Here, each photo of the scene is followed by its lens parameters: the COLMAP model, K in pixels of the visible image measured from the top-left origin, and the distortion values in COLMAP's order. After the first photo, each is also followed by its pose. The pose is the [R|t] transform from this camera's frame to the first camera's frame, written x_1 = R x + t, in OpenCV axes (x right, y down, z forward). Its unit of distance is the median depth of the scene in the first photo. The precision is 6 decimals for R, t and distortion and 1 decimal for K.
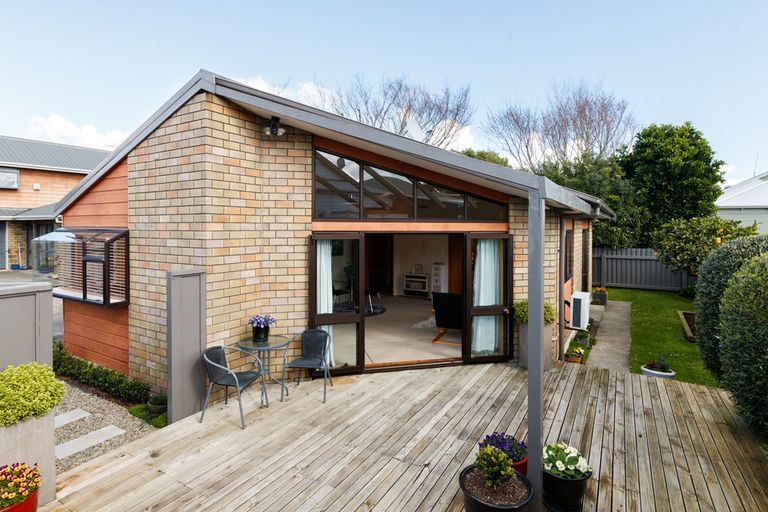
lens RADIAL K [[402.5, 0, 377.9], [0, 402.5, 231.1], [0, 0, 1]] dist [0.000641, -0.000009]
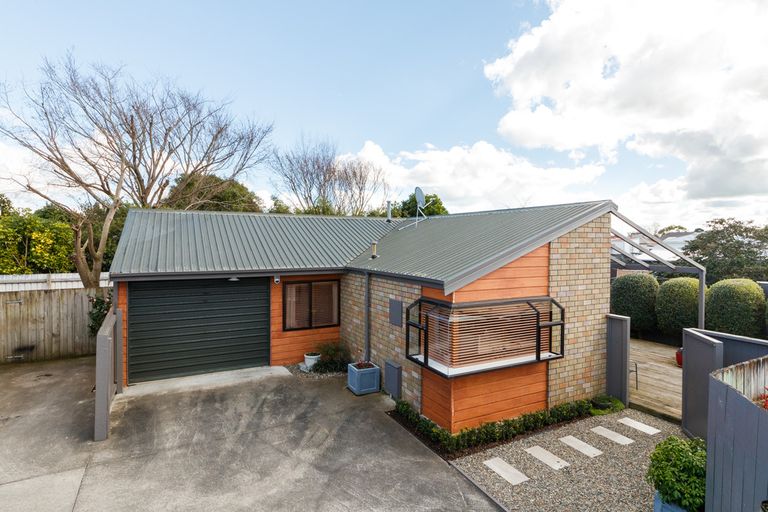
lens RADIAL K [[402.5, 0, 383.4], [0, 402.5, 253.7], [0, 0, 1]] dist [0.000641, -0.000009]
pose [[0.512314, -0.018297, 0.858603, -2.196525], [0.011292, 0.999830, 0.014568, -0.186517], [-0.858724, 0.002232, 0.512434, 0.861121]]
